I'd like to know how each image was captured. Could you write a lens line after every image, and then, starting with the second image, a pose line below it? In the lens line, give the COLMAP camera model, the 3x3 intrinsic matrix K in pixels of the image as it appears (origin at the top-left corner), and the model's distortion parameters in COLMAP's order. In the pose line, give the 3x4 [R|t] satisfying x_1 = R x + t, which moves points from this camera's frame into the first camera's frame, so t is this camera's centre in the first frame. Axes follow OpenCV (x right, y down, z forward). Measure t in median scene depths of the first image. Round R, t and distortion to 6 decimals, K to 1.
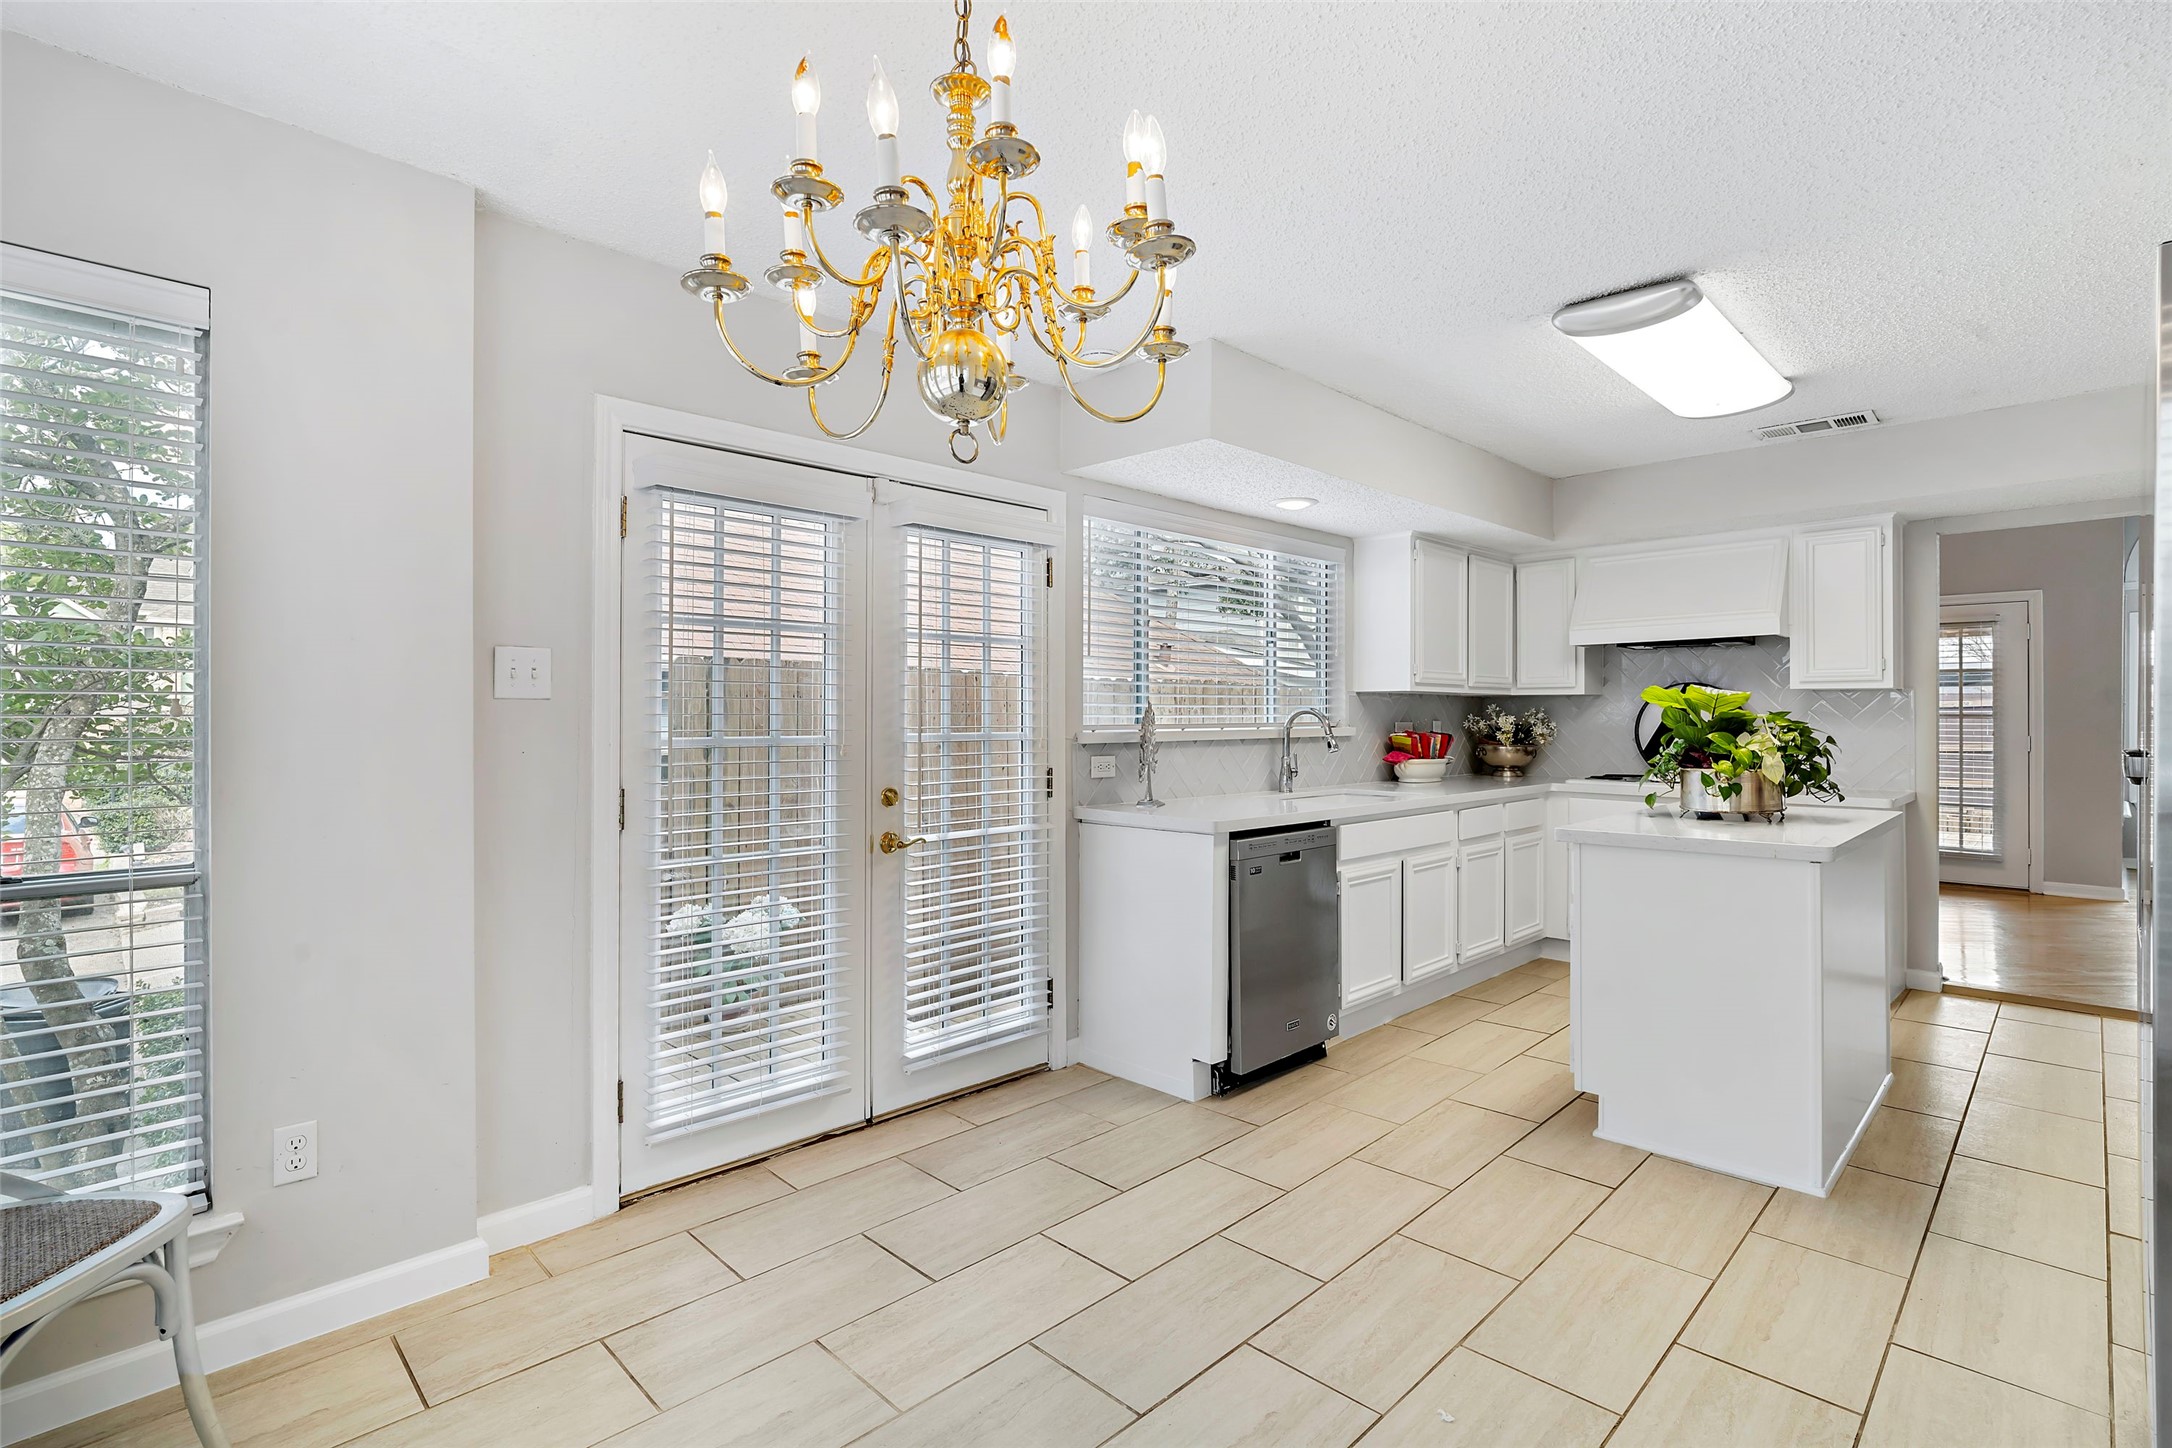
lens RADIAL K [[1022.5, 0, 1079.9], [0, 1022.5, 718.3], [0, 0, 1]] dist [-0.017179, 0.007214]
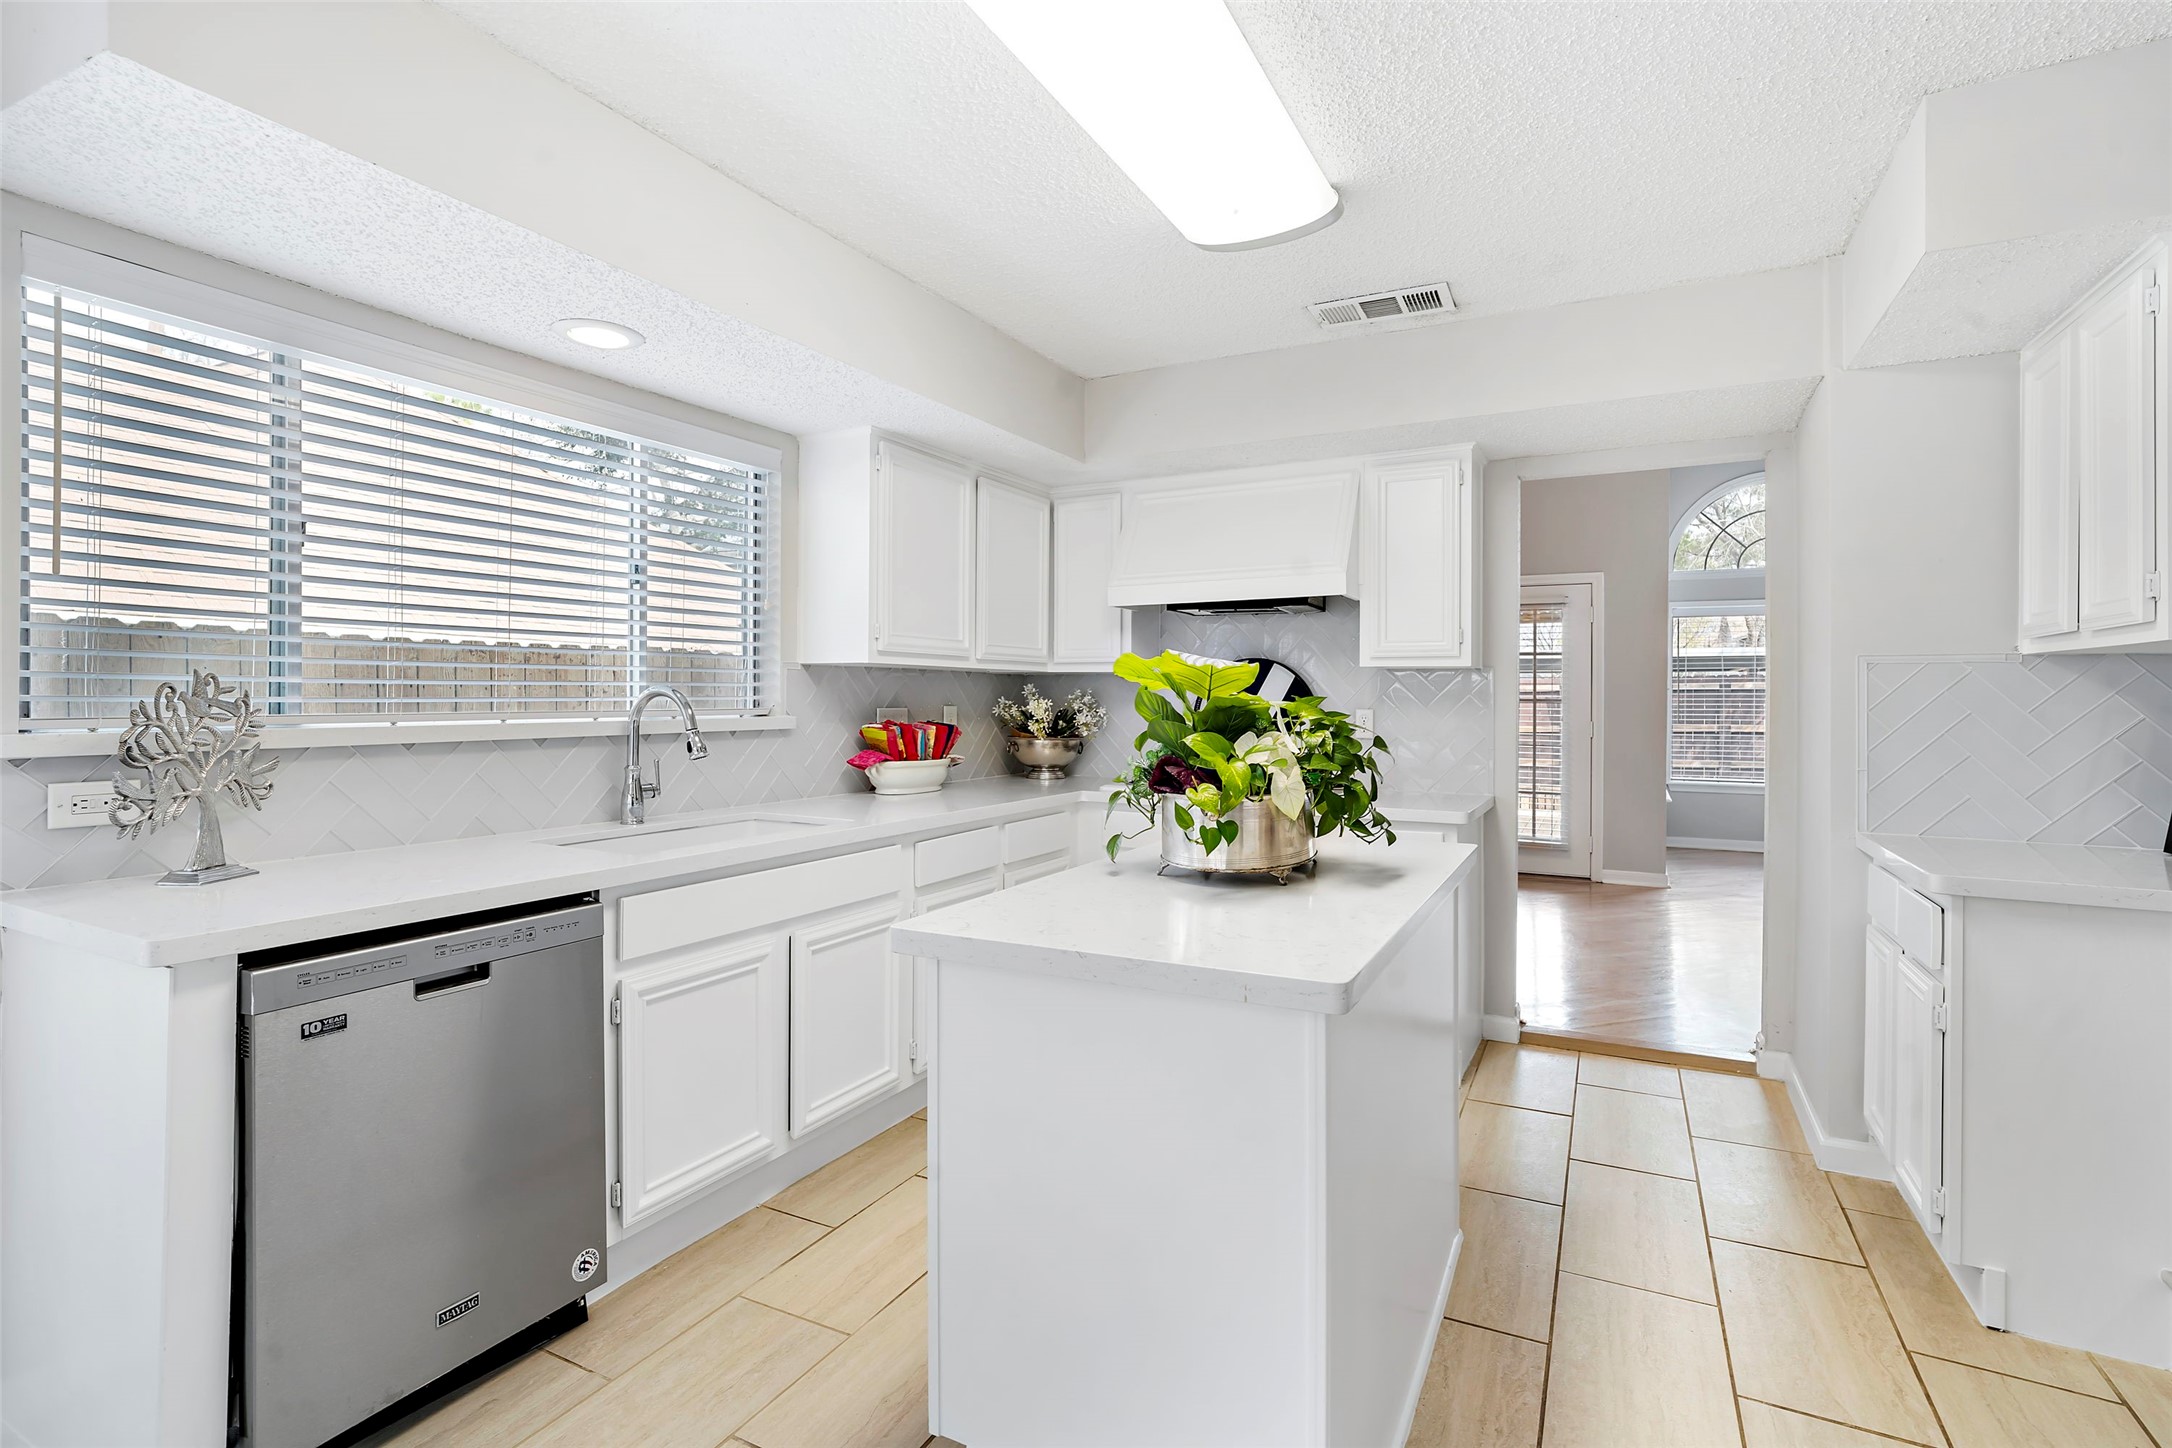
lens RADIAL K [[1022.5, 0, 1093.4], [0, 1022.5, 708.1], [0, 0, 1]] dist [-0.017179, 0.007214]
pose [[0.951795, 0.001359, 0.306731, 0.270599], [-0.004200, 0.999954, 0.008602, -0.003445], [-0.306705, -0.009476, 0.951757, 0.324852]]
